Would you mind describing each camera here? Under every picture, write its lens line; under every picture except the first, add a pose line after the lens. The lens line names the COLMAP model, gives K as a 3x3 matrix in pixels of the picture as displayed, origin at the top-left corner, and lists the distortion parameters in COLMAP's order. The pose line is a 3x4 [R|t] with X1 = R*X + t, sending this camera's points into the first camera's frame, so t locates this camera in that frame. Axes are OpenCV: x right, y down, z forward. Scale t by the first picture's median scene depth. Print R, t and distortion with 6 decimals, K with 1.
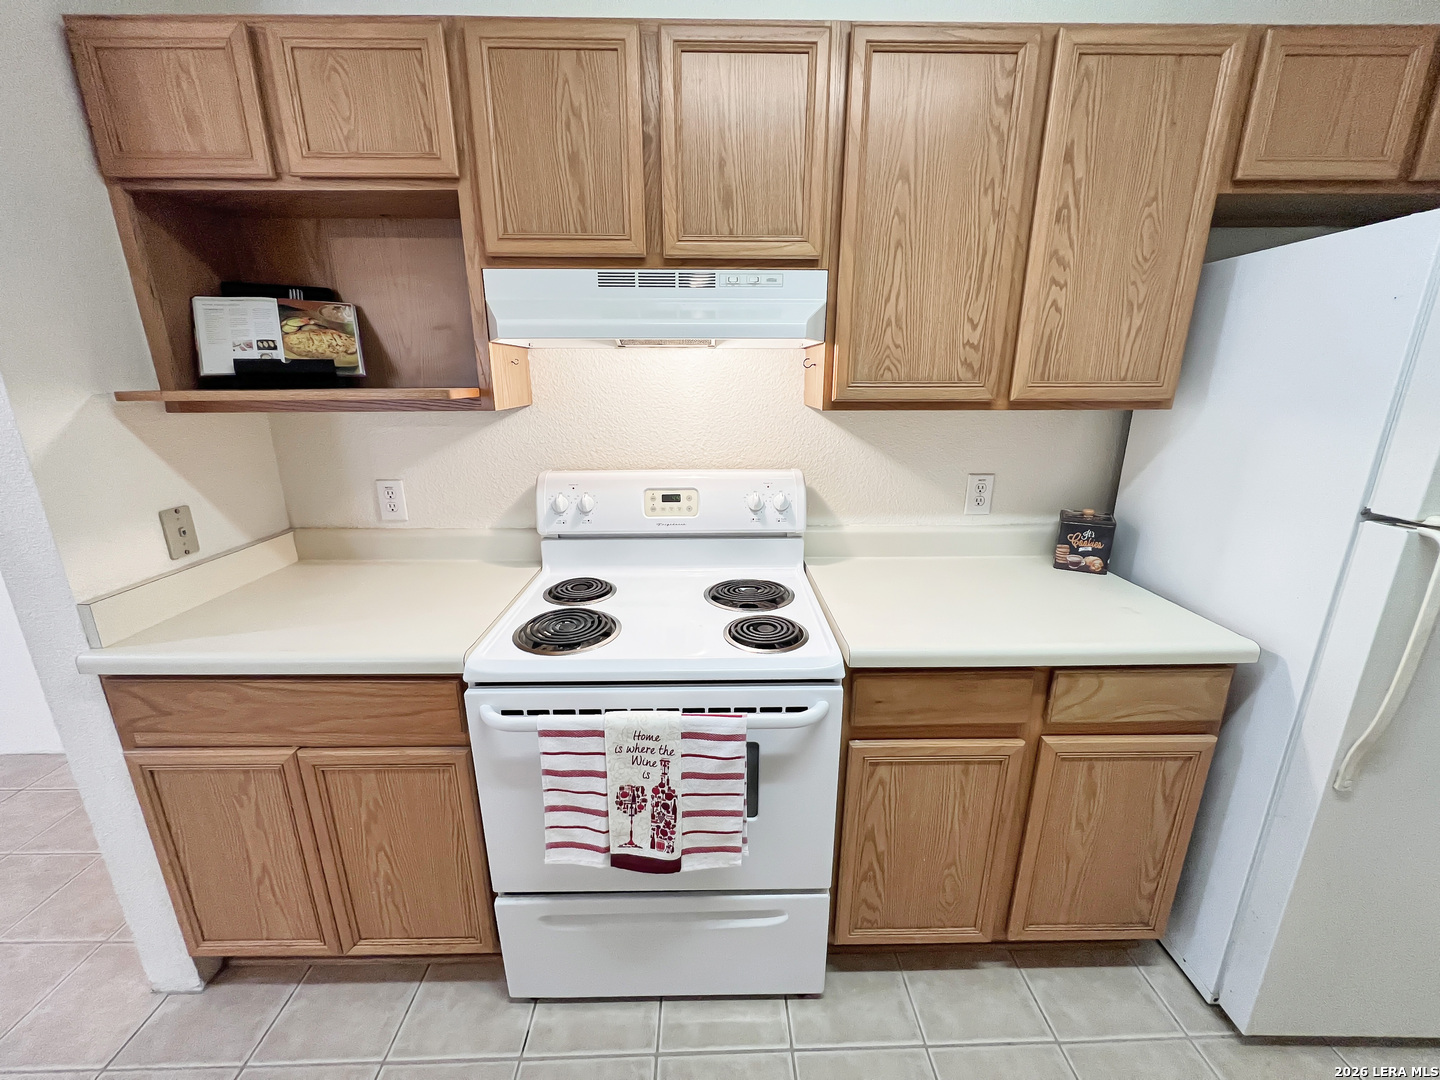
lens RADIAL K [[573.7, 0, 721.1], [0, 573.7, 540.6], [0, 0, 1]] dist [-0.003048, 0.000692]
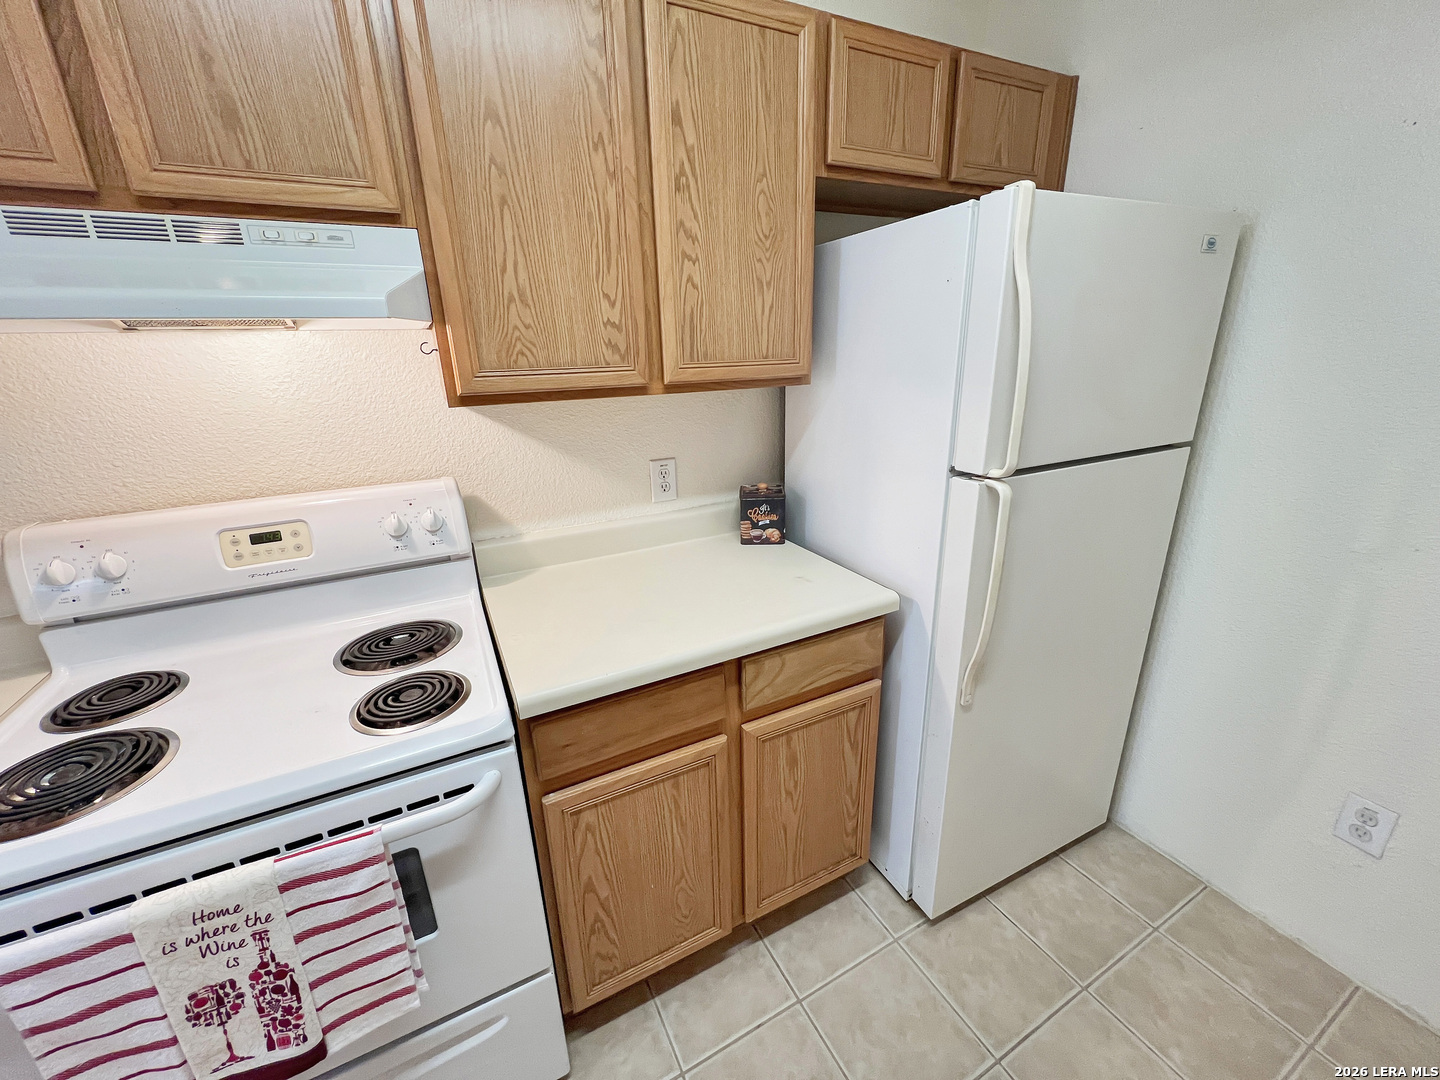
lens RADIAL K [[573.7, 0, 719.8], [0, 573.7, 541.1], [0, 0, 1]] dist [-0.003048, 0.000692]
pose [[0.897490, -0.161953, 0.410224, 0.167319], [0.145973, 0.986793, 0.070217, -0.045663], [-0.416178, -0.003138, 0.909278, 0.114890]]
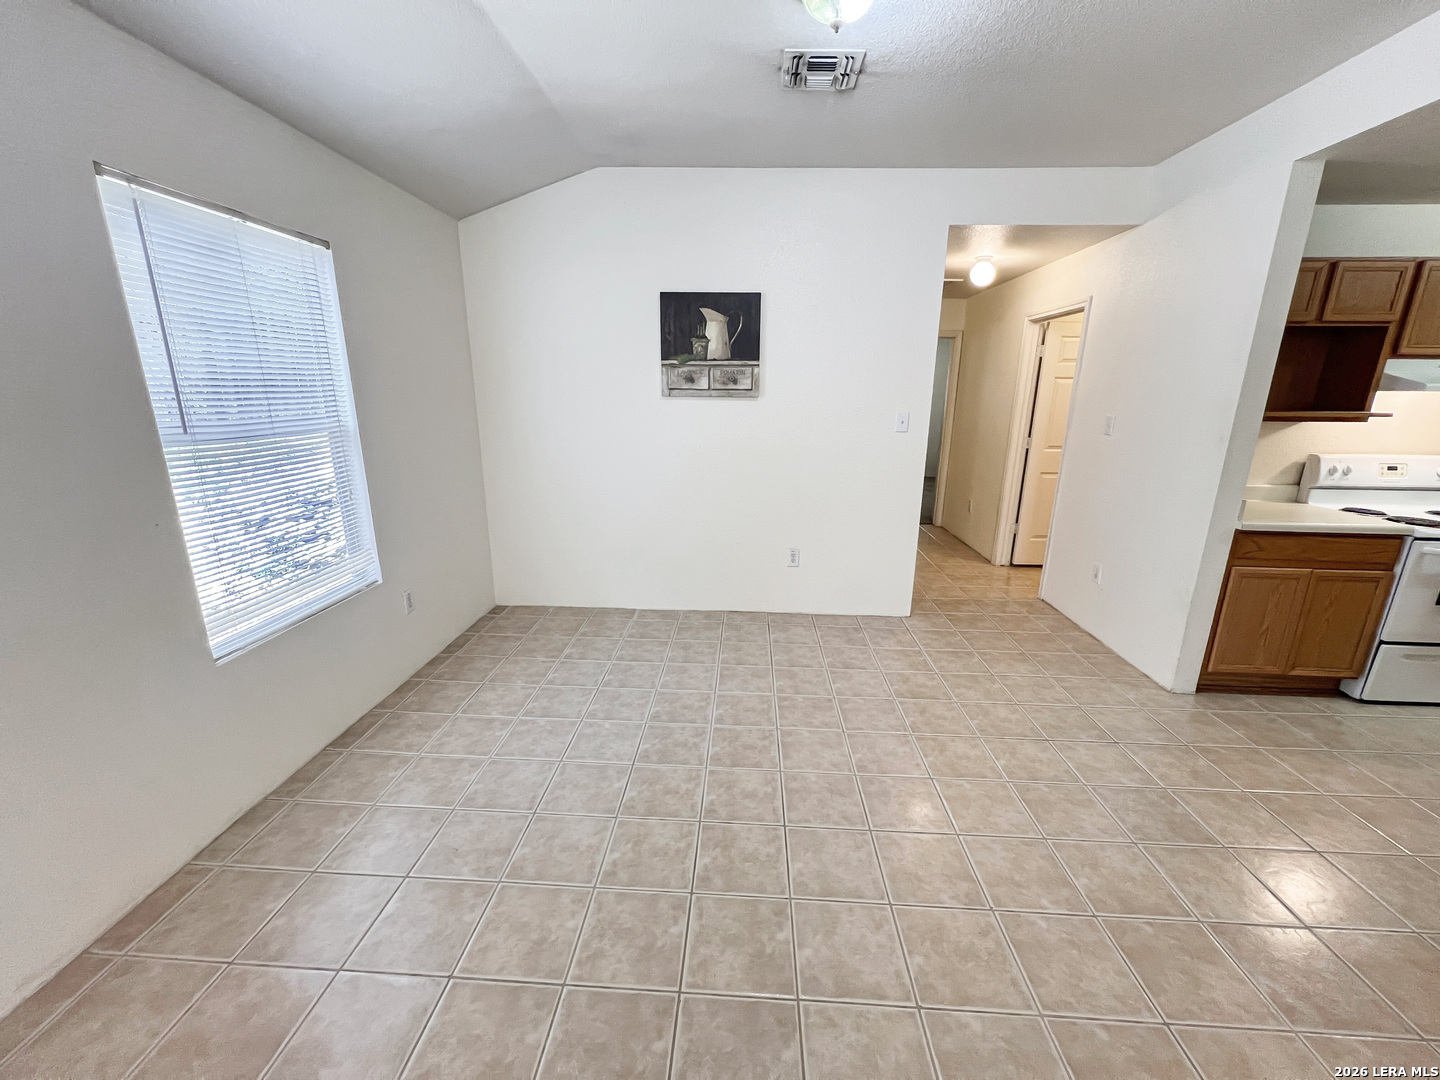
lens RADIAL K [[573.7, 0, 717.6], [0, 573.7, 540.5], [0, 0, 1]] dist [-0.003048, 0.000692]
pose [[0.997263, 0.030093, -0.067533, -2.794920], [-0.031329, 0.999359, -0.017320, 0.344826], [0.066968, 0.019388, 0.997567, -1.353162]]
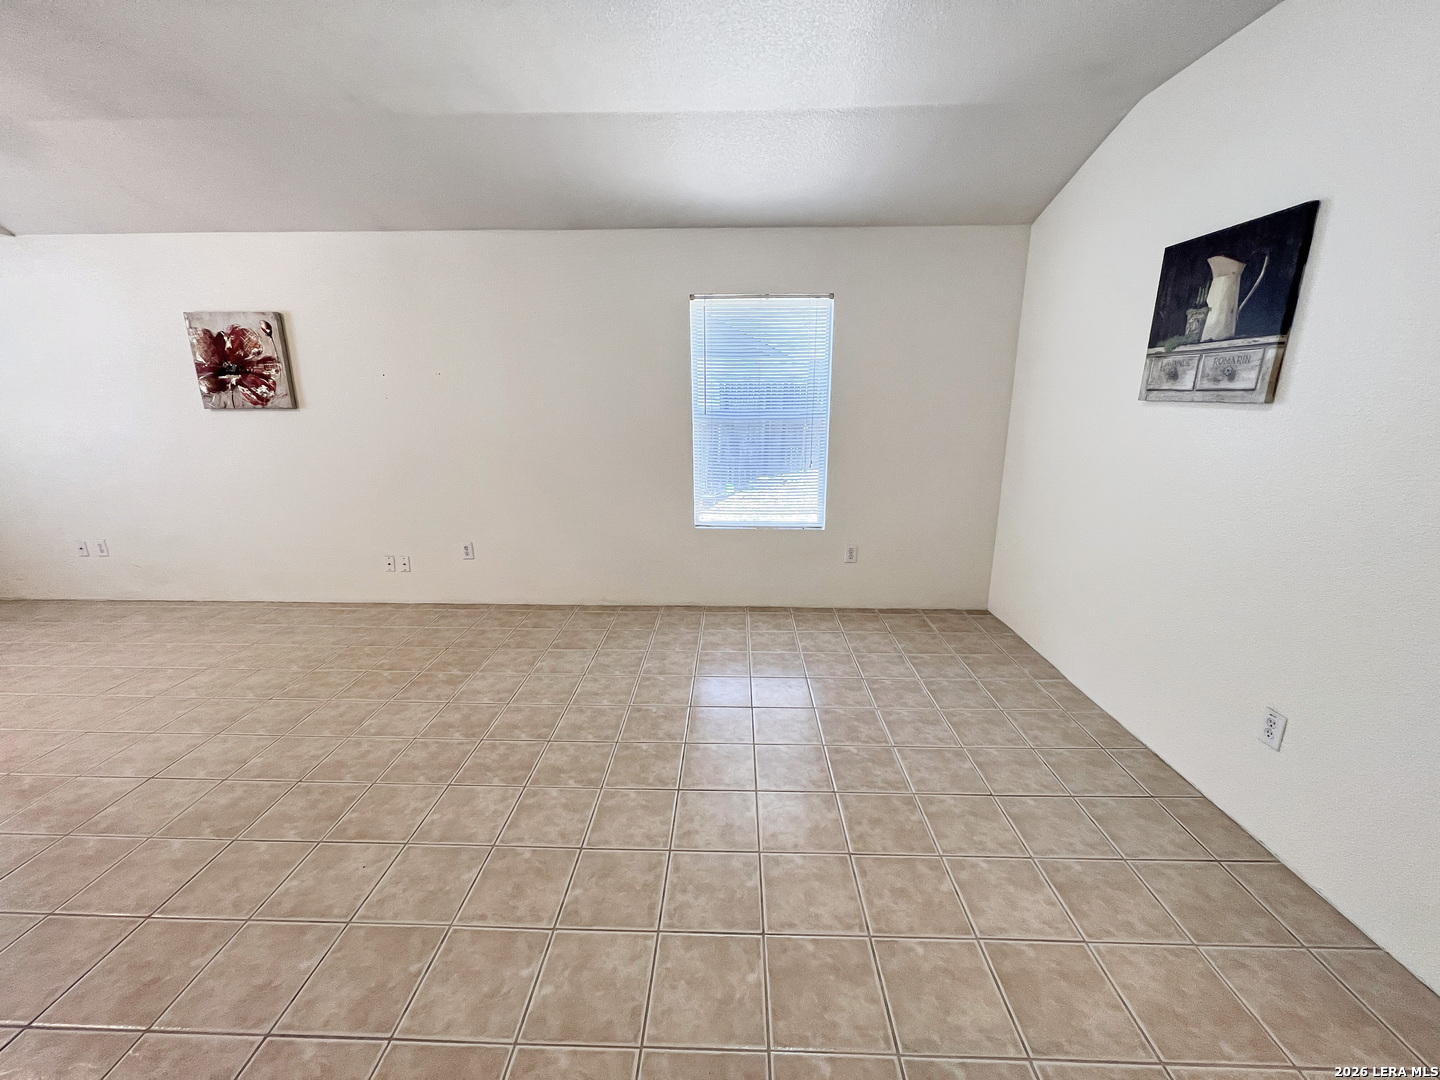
lens RADIAL K [[573.7, 0, 720.3], [0, 573.7, 541.1], [0, 0, 1]] dist [-0.003048, 0.000692]
pose [[-0.045321, 0.256082, -0.965592, -1.194191], [-0.270048, 0.927457, 0.258644, -0.084613], [0.961780, 0.272479, 0.027121, 0.148518]]
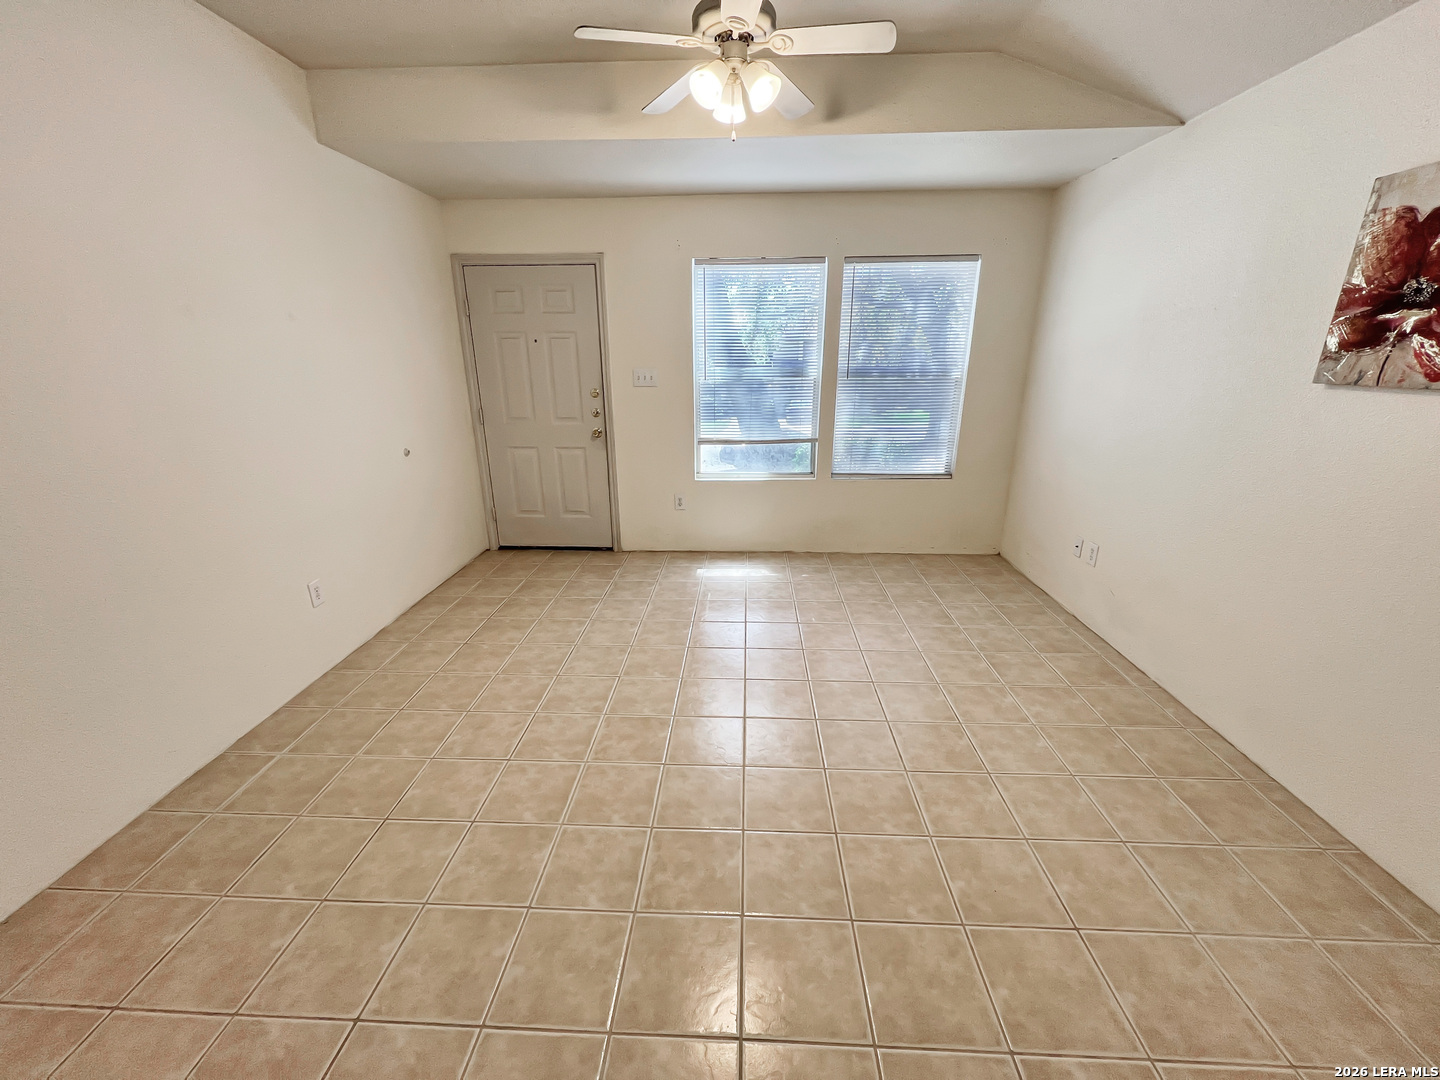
lens RADIAL K [[573.7, 0, 721.4], [0, 573.7, 540.0], [0, 0, 1]] dist [-0.003048, 0.000692]
pose [[-0.997869, -0.015034, 0.063497, -2.679787], [0.023061, 0.829049, 0.558700, 0.238088], [-0.061041, 0.558974, -0.826935, -0.972275]]
